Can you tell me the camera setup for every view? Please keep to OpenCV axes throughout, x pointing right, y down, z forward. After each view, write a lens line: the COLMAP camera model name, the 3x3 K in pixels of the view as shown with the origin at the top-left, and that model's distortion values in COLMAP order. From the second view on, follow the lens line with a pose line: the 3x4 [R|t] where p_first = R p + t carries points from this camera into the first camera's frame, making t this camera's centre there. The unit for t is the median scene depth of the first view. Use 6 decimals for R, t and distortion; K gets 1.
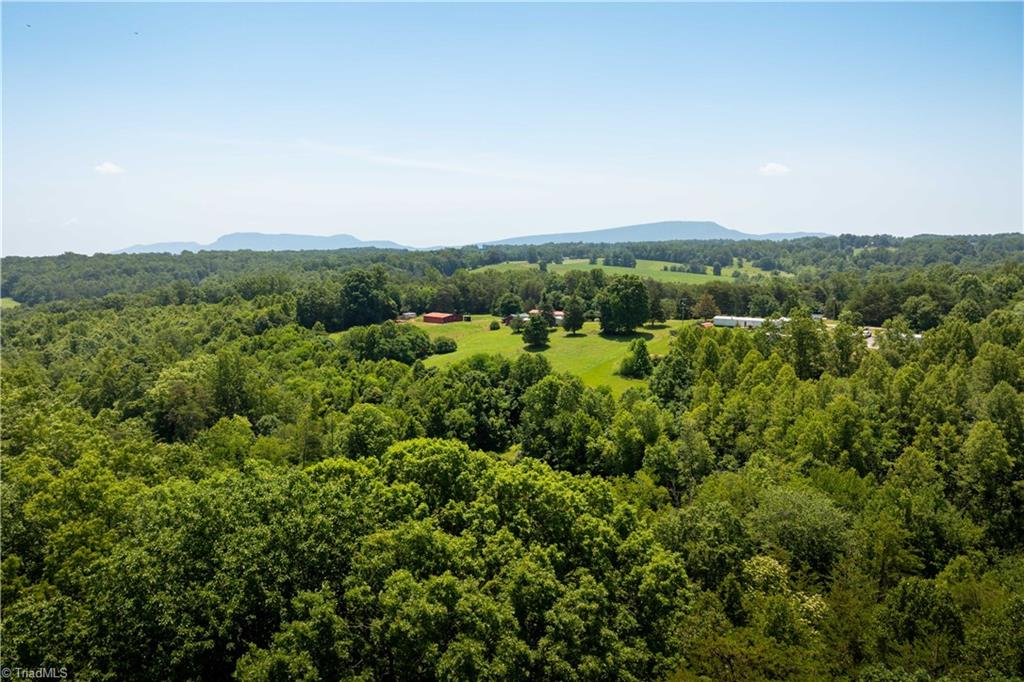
lens RADIAL K [[726.2, 0, 512.0], [0, 726.2, 341.0], [0, 0, 1]] dist [-0.034854, -0.007254]
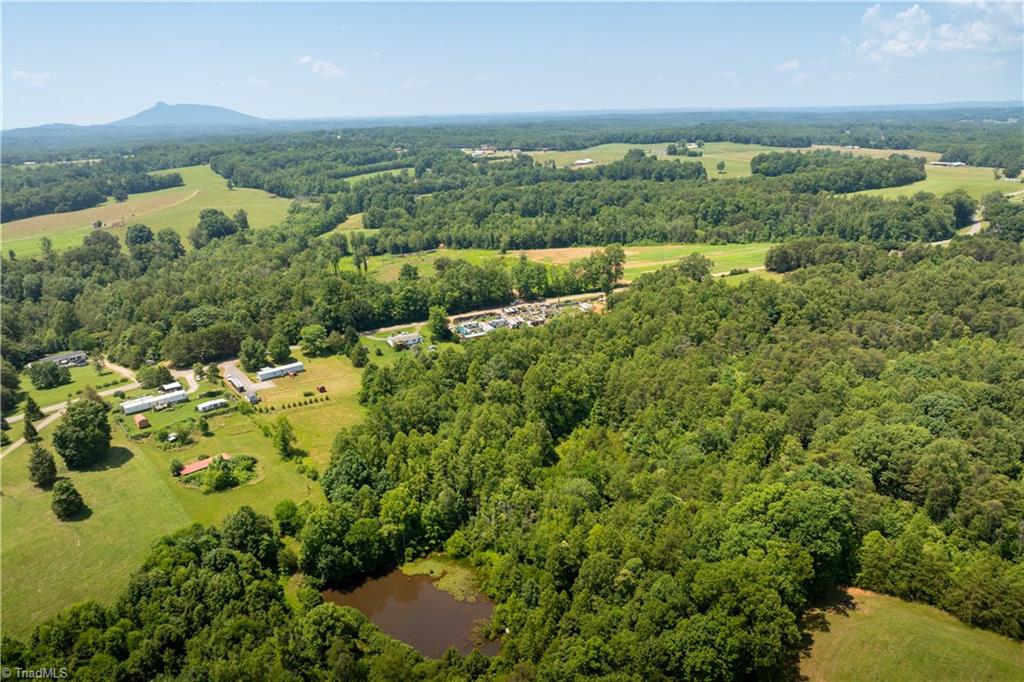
lens RADIAL K [[726.2, 0, 512.0], [0, 726.2, 341.0], [0, 0, 1]] dist [-0.034854, -0.007254]
pose [[0.119659, -0.296339, 0.947557, -0.655555], [0.153352, 0.948477, 0.277261, -0.344643], [-0.980900, 0.112133, 0.158938, 0.255105]]
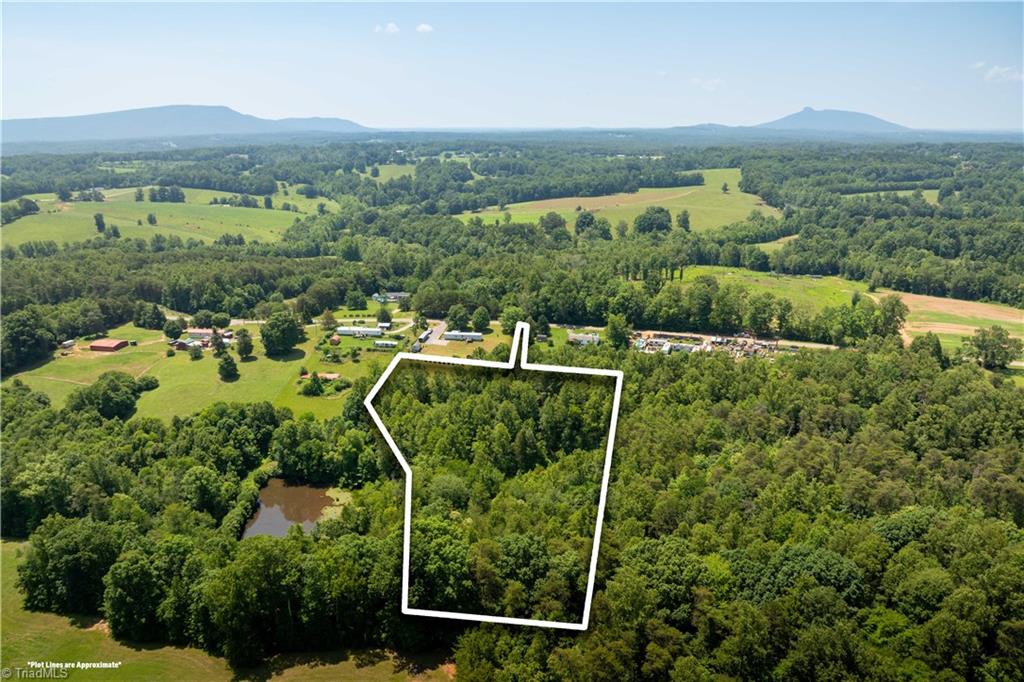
lens RADIAL K [[726.2, 0, 512.0], [0, 726.2, 341.0], [0, 0, 1]] dist [-0.034854, -0.007254]
pose [[0.807535, -0.162811, 0.566904, -0.292035], [0.074129, 0.981542, 0.176297, -0.253234], [-0.585143, -0.100342, 0.804698, -0.435959]]
